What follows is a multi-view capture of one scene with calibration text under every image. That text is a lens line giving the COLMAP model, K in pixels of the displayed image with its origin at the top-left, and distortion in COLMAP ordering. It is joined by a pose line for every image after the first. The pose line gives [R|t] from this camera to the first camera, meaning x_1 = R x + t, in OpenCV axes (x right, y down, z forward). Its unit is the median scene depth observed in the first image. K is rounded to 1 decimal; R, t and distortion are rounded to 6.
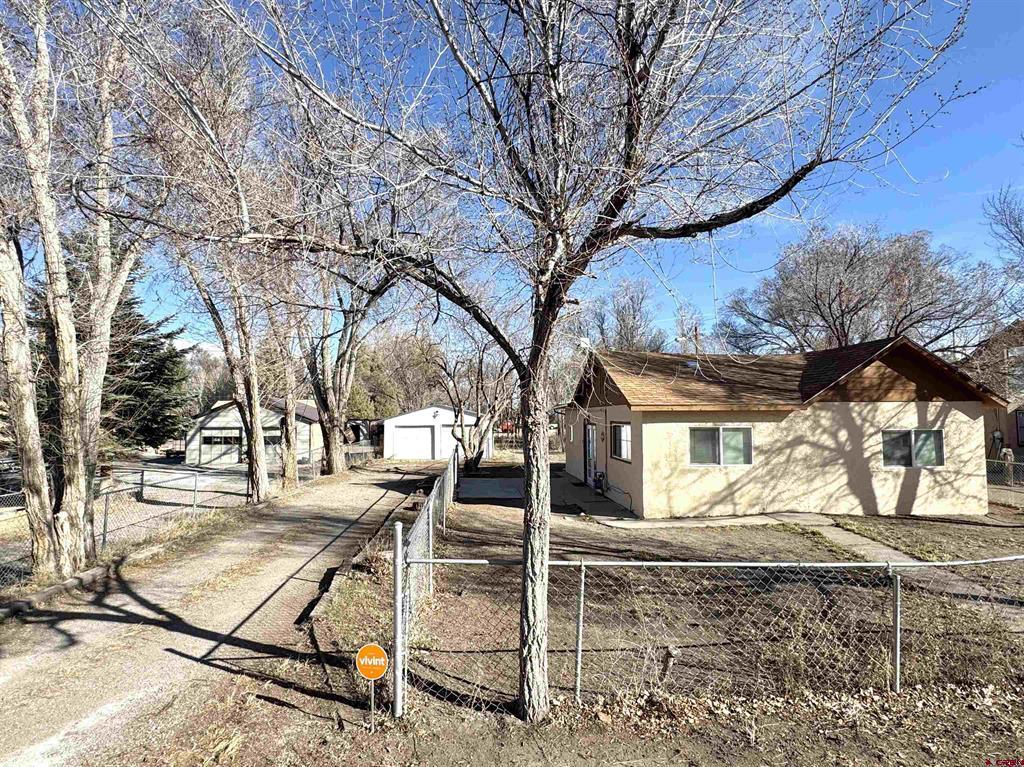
lens RADIAL K [[526.2, 0, 471.0], [0, 526.2, 390.9], [0, 0, 1]] dist [-0.003505, 0.001401]
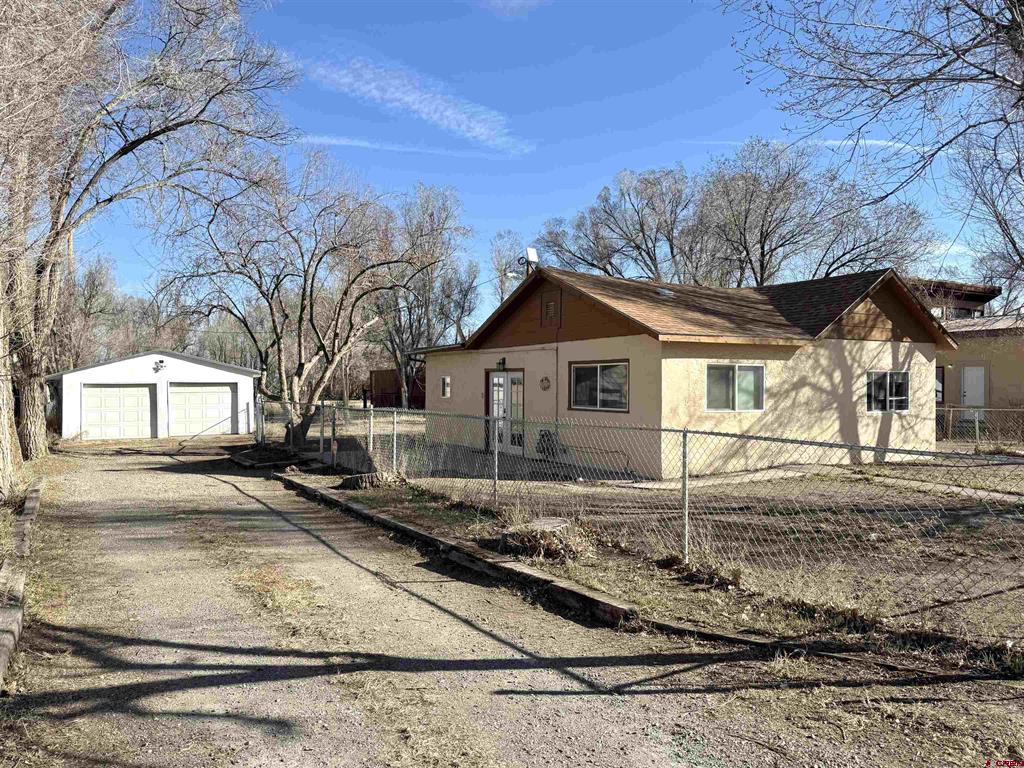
lens RADIAL K [[732.1, 0, 488.7], [0, 732.1, 389.6], [0, 0, 1]] dist [0.038468, -0.011873]
pose [[0.894694, 0.002399, 0.446672, -0.382761], [-0.028238, 0.998289, 0.051201, 0.059608], [-0.445785, -0.058422, 0.893231, 0.144014]]
